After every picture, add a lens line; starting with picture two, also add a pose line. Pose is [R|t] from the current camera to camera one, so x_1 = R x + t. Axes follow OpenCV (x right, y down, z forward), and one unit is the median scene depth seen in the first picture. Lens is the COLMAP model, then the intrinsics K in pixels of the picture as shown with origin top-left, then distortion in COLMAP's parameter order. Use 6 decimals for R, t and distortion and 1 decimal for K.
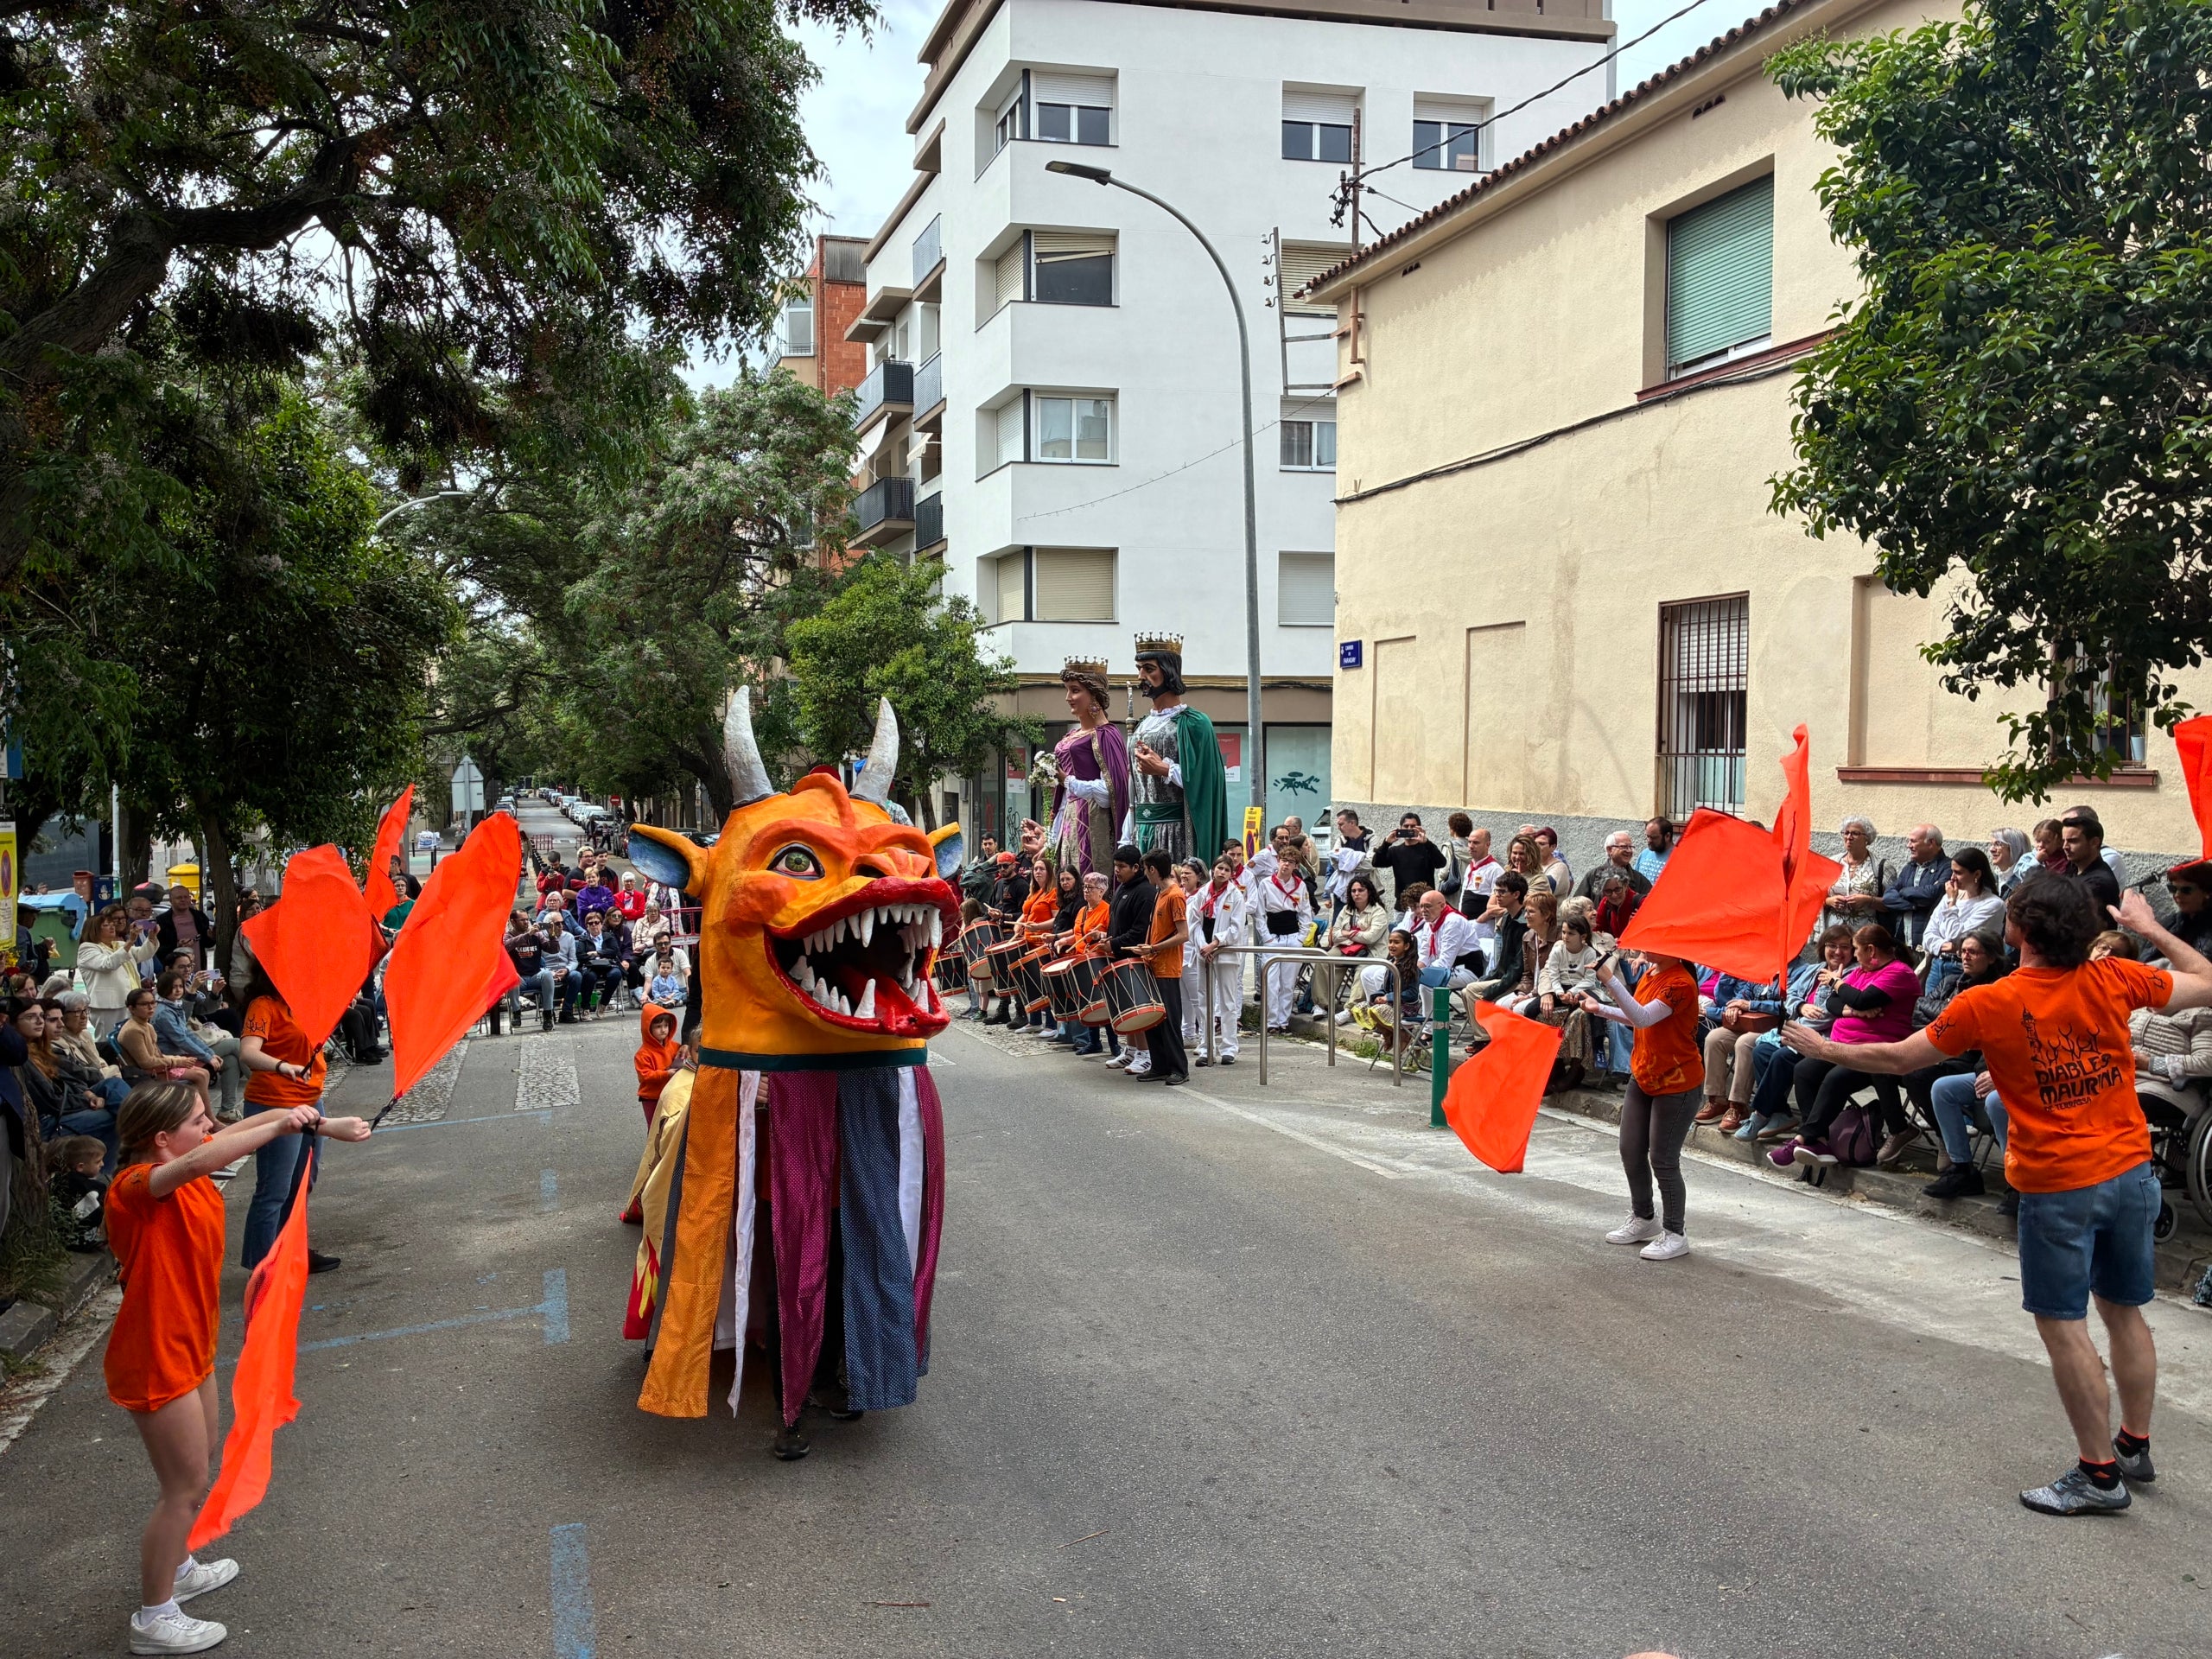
lens RADIAL K [[1689.9, 0, 1110.0], [0, 1689.9, 826.8], [0, 0, 1]] dist [0.015059, -0.002968]
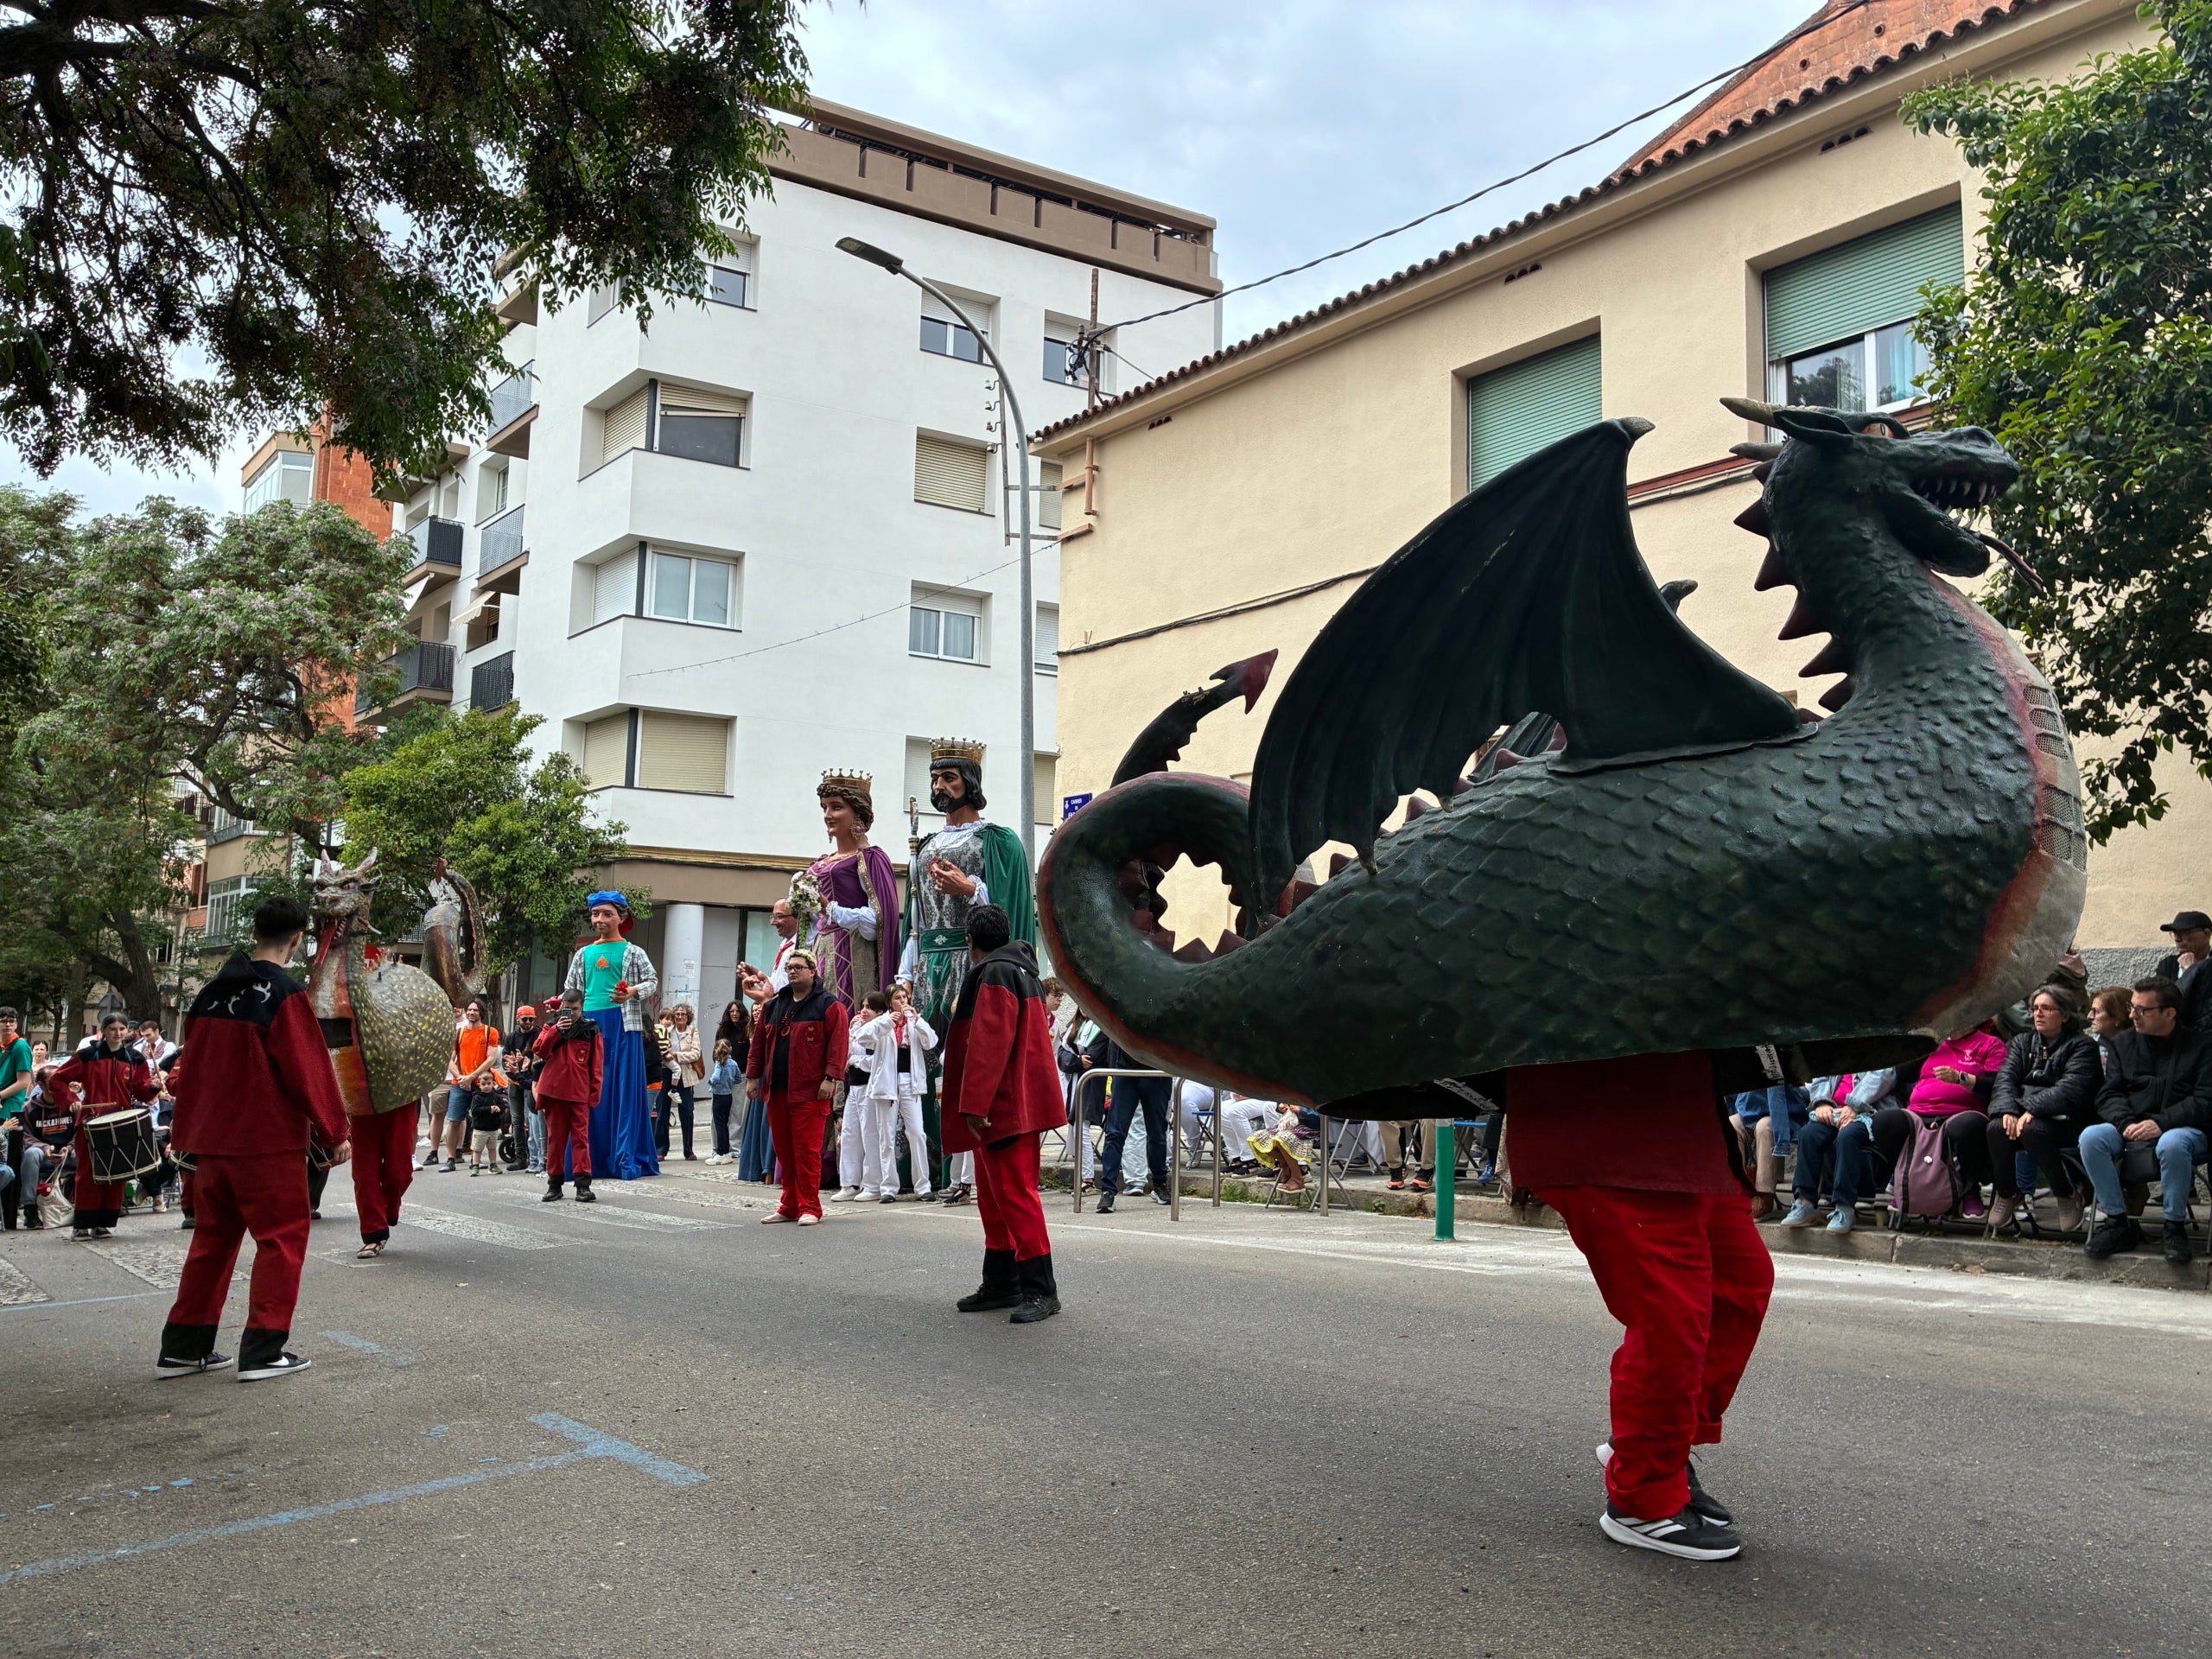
lens RADIAL K [[1694.6, 0, 1114.8], [0, 1694.6, 816.7], [0, 0, 1]] dist [0.019881, -0.010688]
pose [[0.942989, 0.062119, 0.326975, -0.165575], [-0.007931, 0.986343, -0.164513, 0.065645], [-0.332729, 0.152540, 0.930604, 0.122998]]
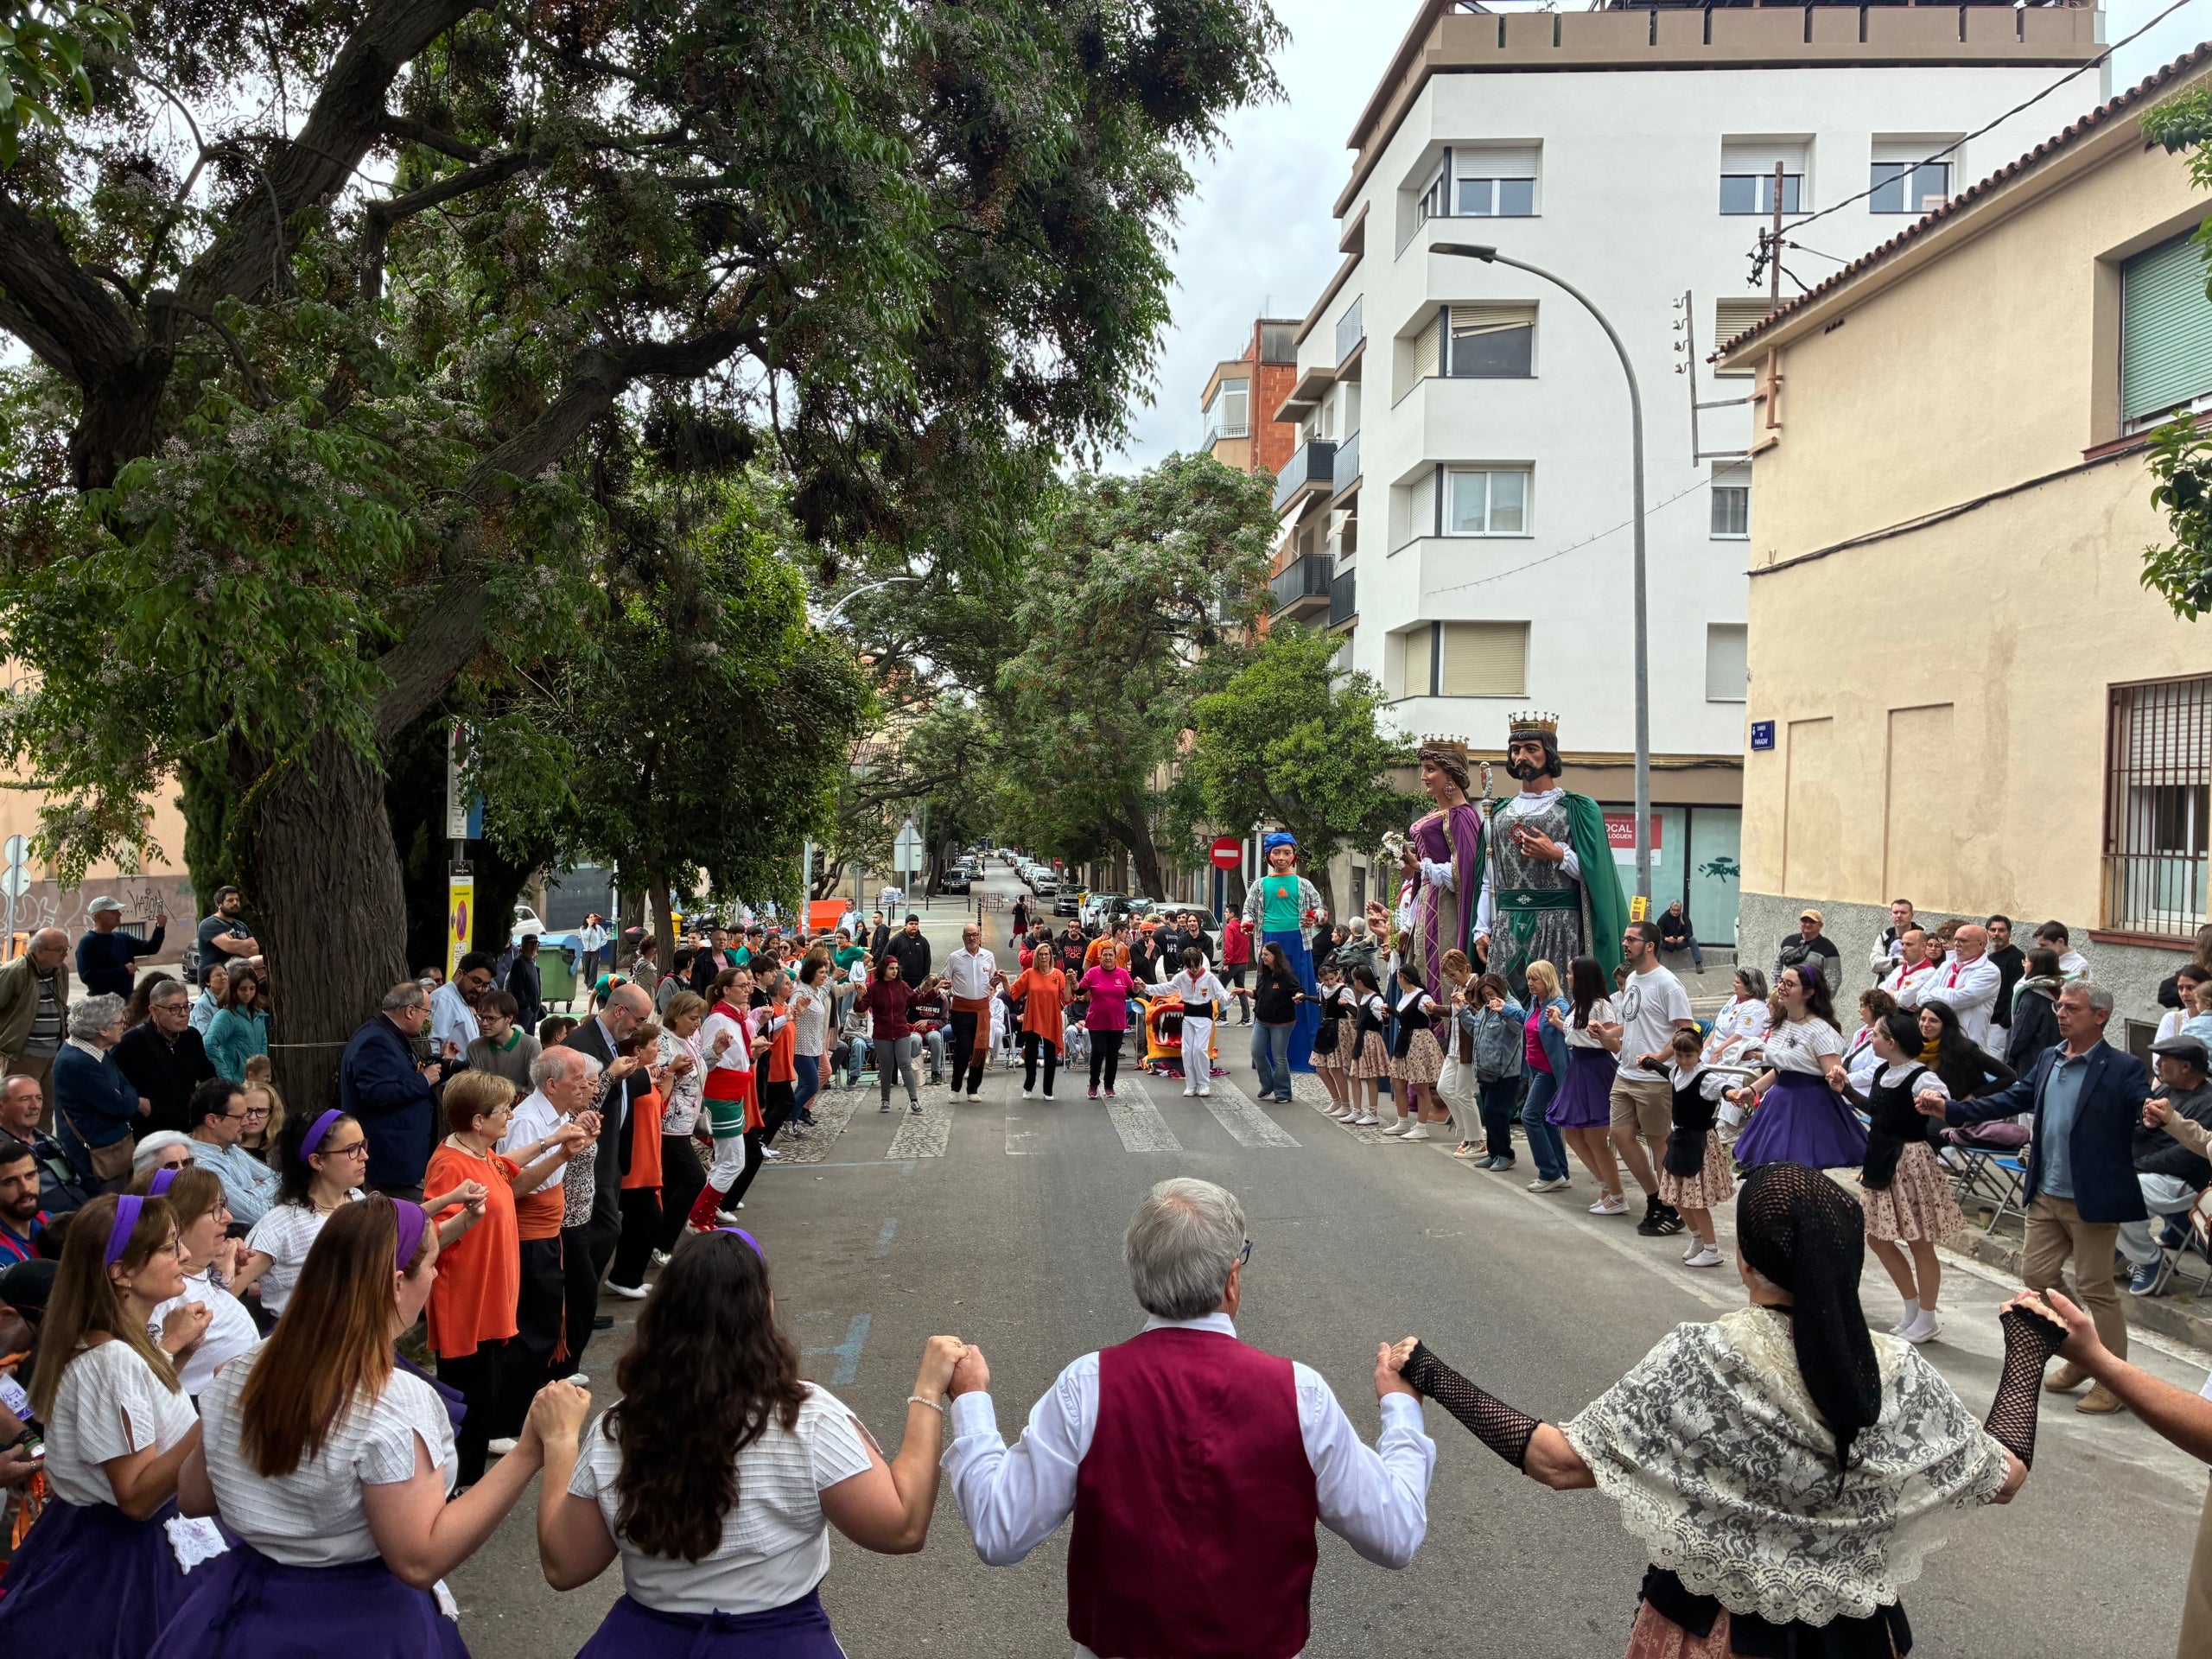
lens RADIAL K [[1688.3, 0, 1085.8], [0, 1688.3, 825.2], [0, 0, 1]] dist [0.019203, -0.004316]
pose [[0.961768, 0.023019, -0.272896, 0.044340], [-0.034382, 0.998726, -0.036929, -0.005714], [0.271698, 0.044900, 0.961334, -0.000441]]
